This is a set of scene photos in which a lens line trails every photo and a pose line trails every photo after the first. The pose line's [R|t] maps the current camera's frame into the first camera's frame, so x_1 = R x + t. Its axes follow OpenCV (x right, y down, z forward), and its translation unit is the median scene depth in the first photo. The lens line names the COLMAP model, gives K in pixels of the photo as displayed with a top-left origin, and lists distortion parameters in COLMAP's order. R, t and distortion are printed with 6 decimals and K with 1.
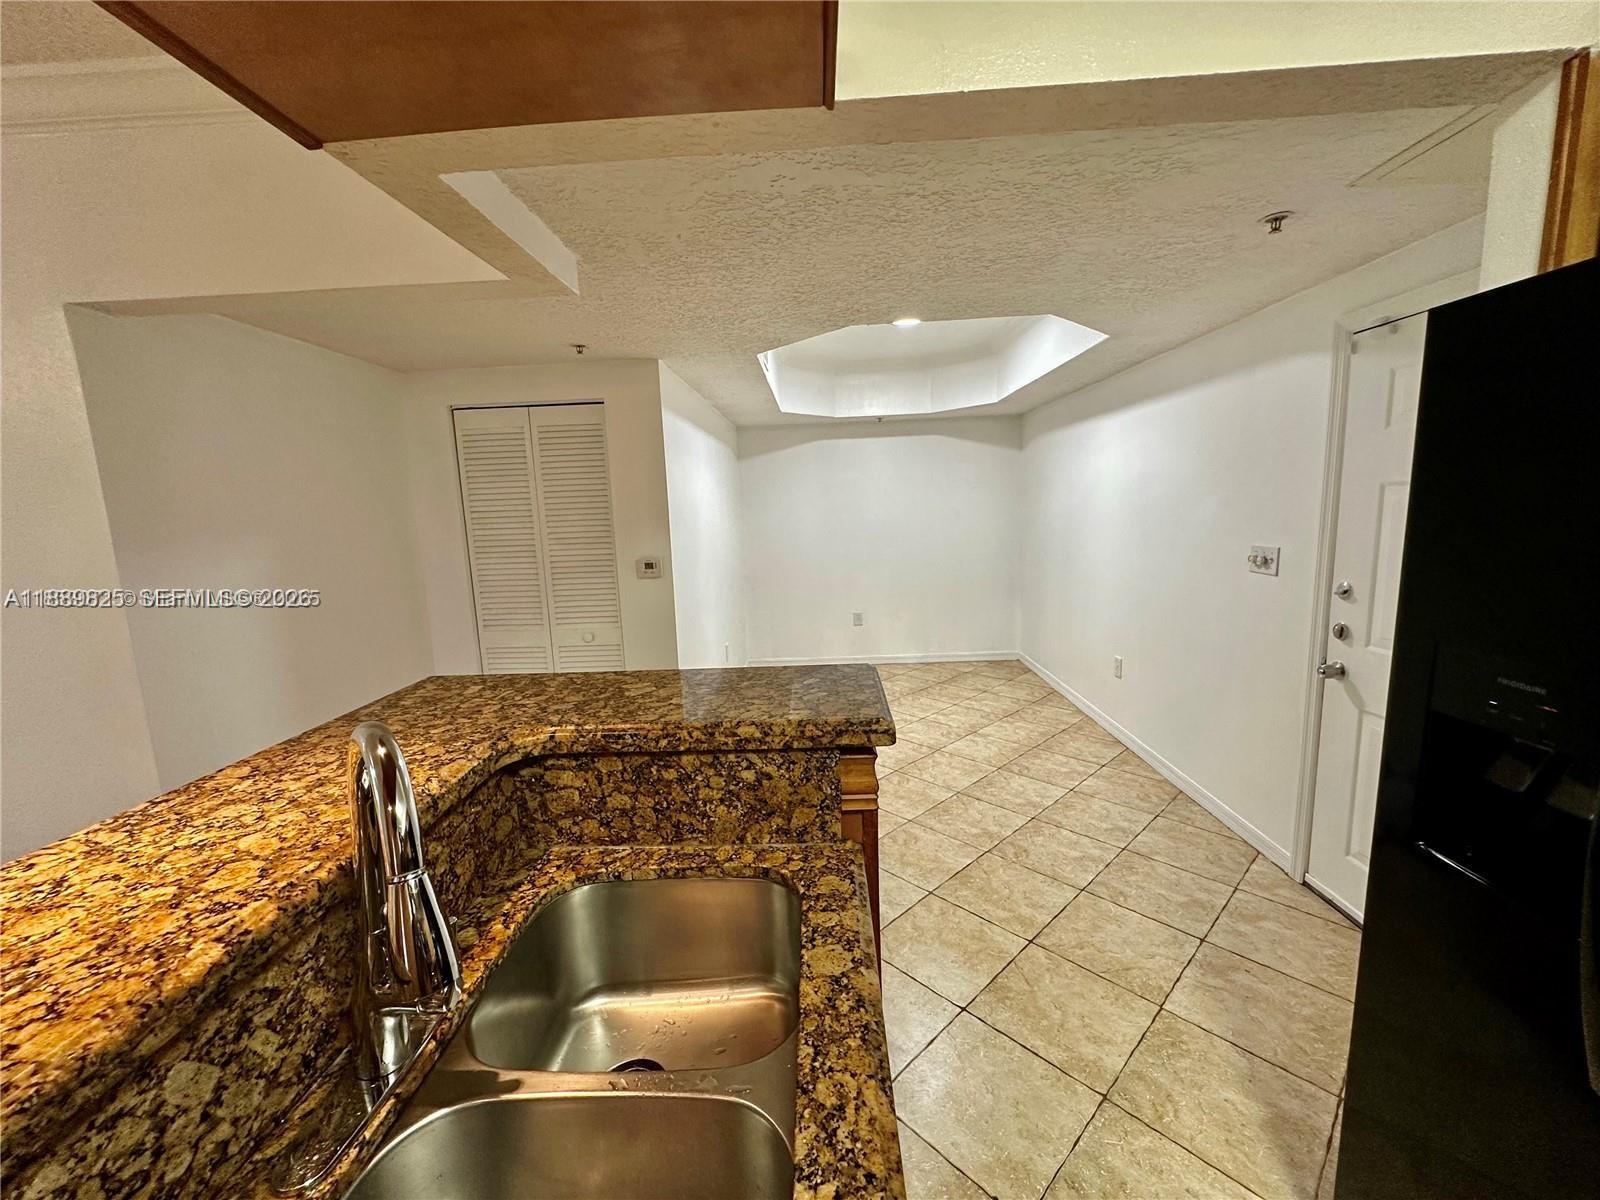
lens RADIAL K [[639.6, 0, 800.1], [0, 639.6, 601.0], [0, 0, 1]] dist [-0.004549, 0.000658]
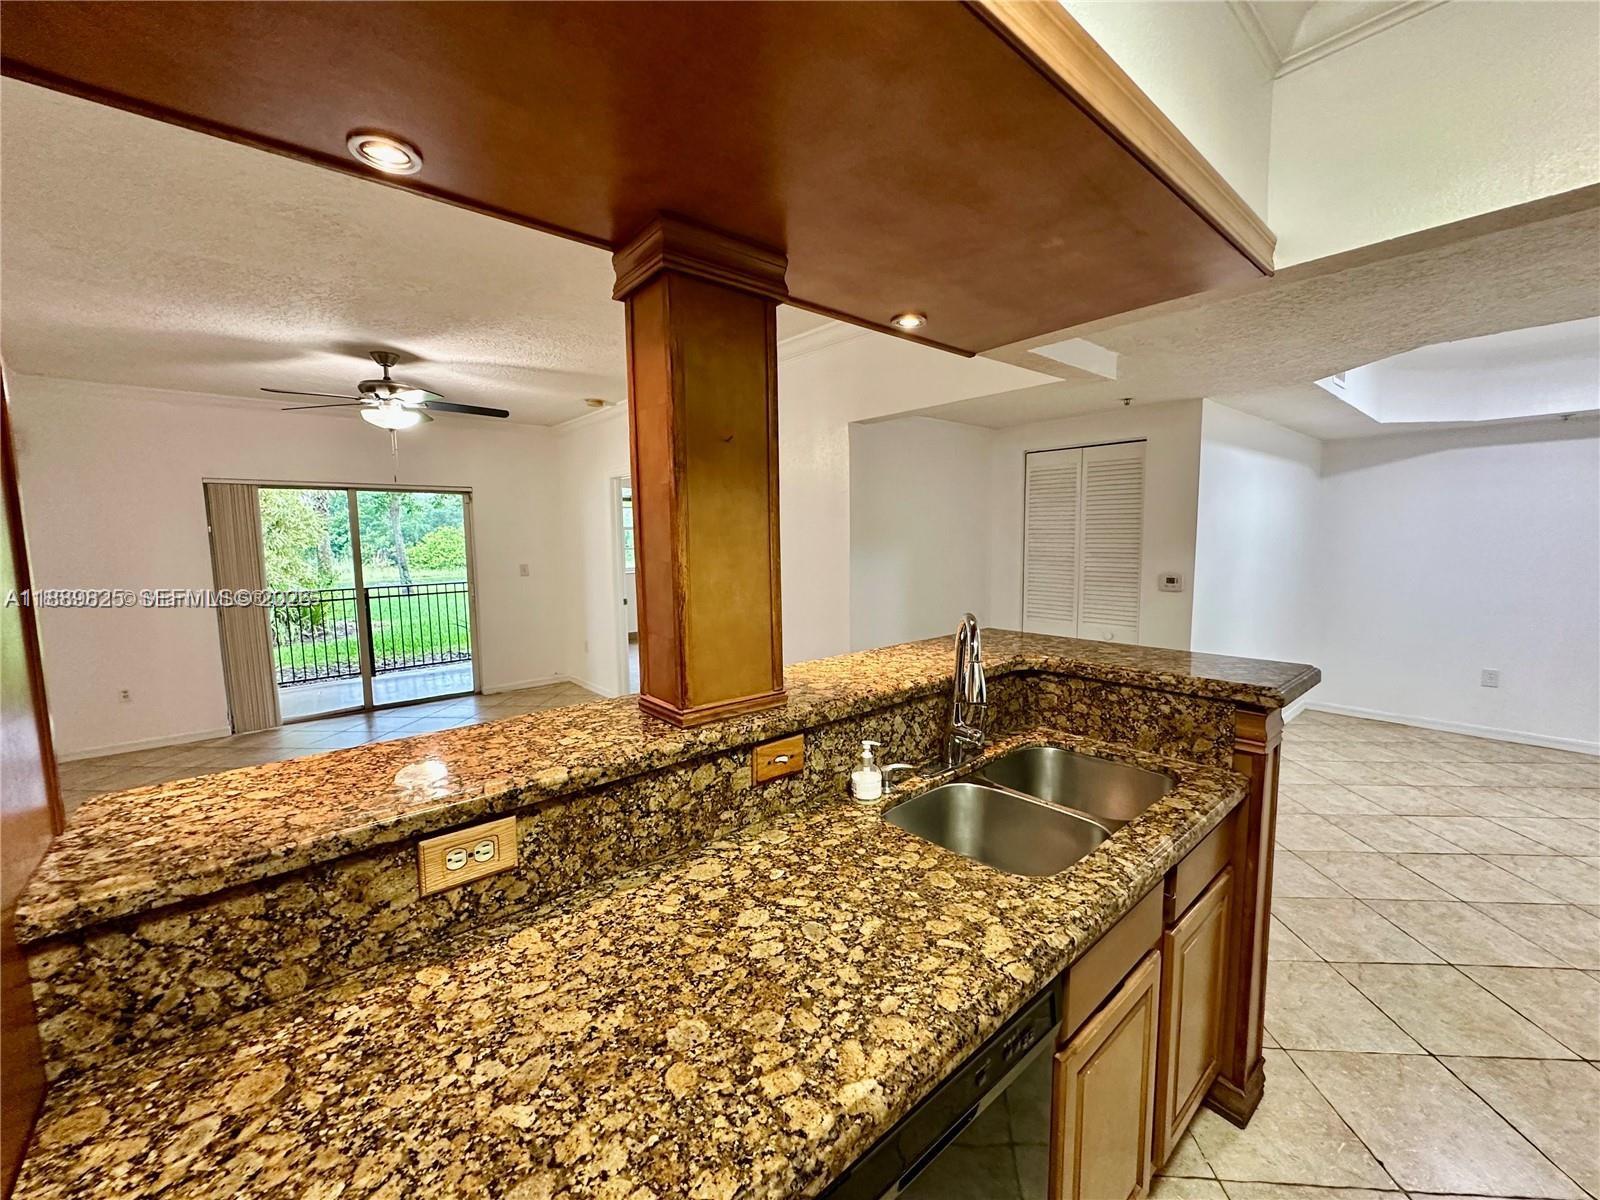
lens RADIAL K [[639.6, 0, 800.1], [0, 639.6, 601.0], [0, 0, 1]] dist [-0.004549, 0.000658]
pose [[0.677556, 0.105214, -0.727907, 0.401946], [-0.122027, 0.992079, 0.029811, 0.075717], [0.725277, 0.068626, 0.685028, -0.683306]]
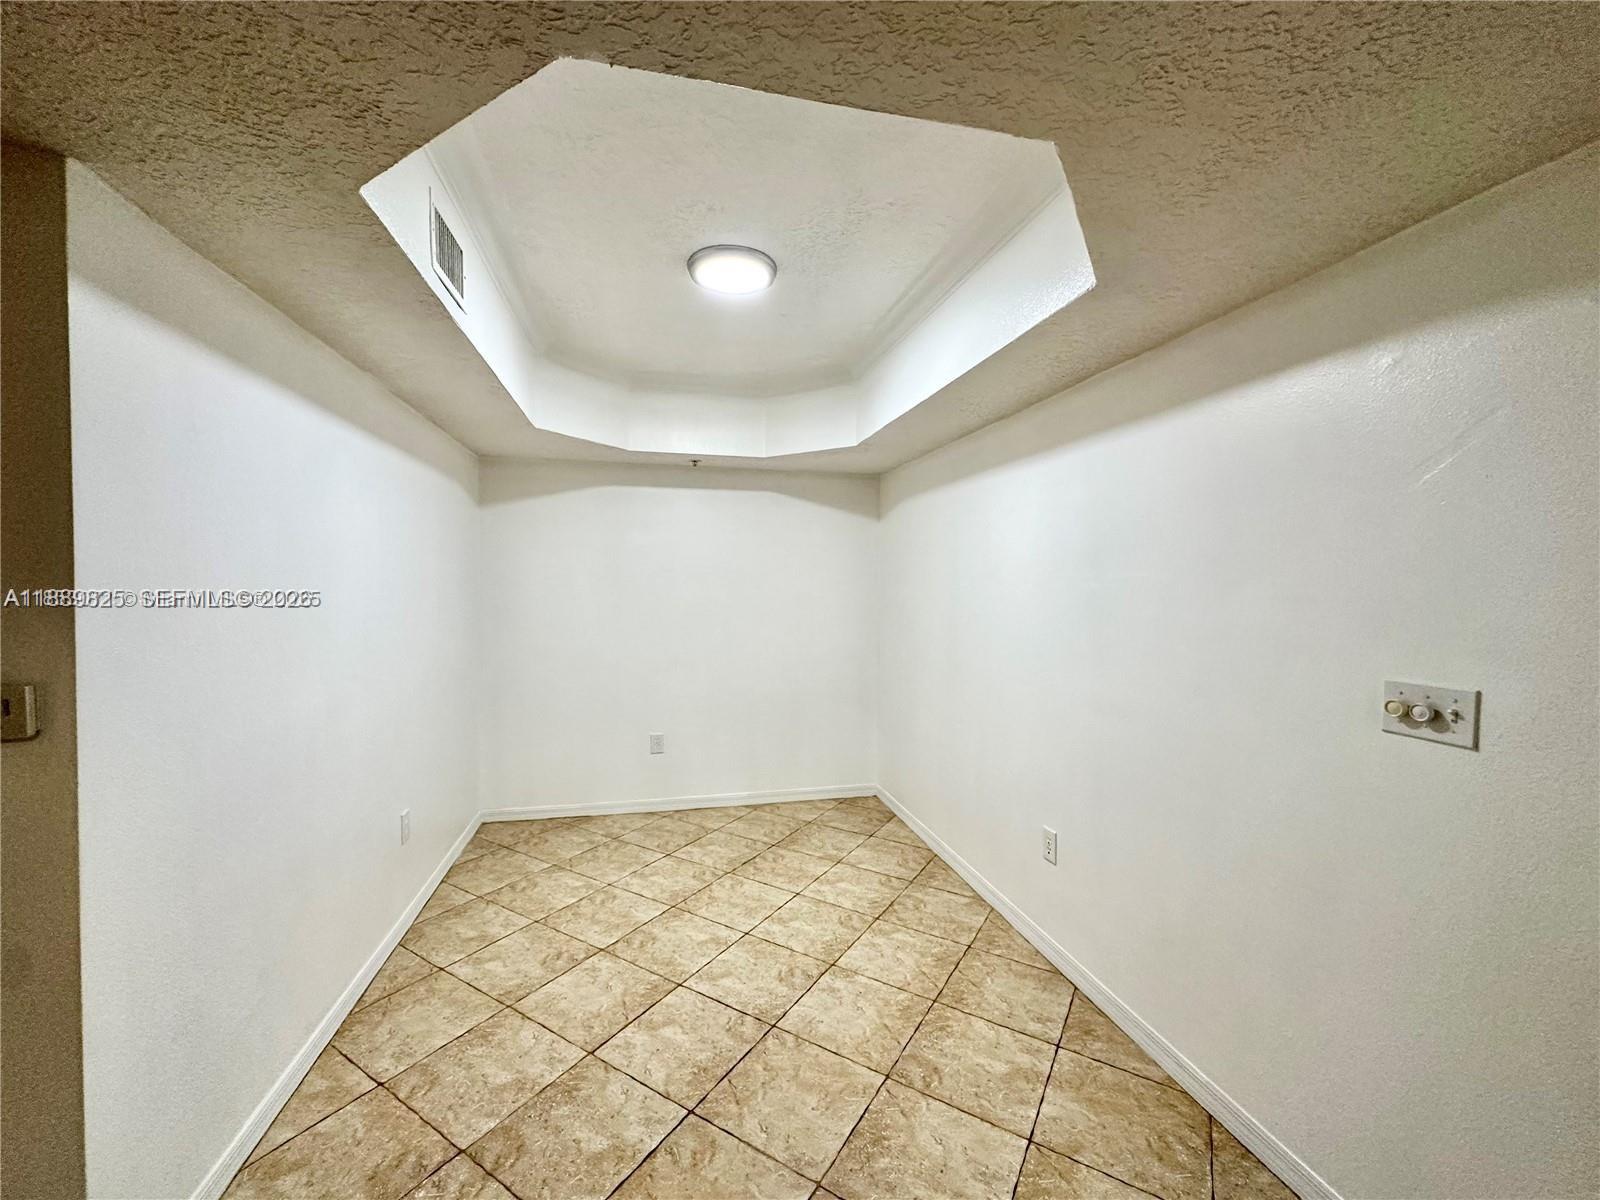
lens RADIAL K [[639.6, 0, 800.1], [0, 639.6, 601.0], [0, 0, 1]] dist [-0.004549, 0.000658]
pose [[0.964679, 0.039324, 0.260477, 0.284184], [-0.005715, 0.991687, -0.128548, -0.194523], [-0.263366, 0.122519, 0.956884, 1.486243]]
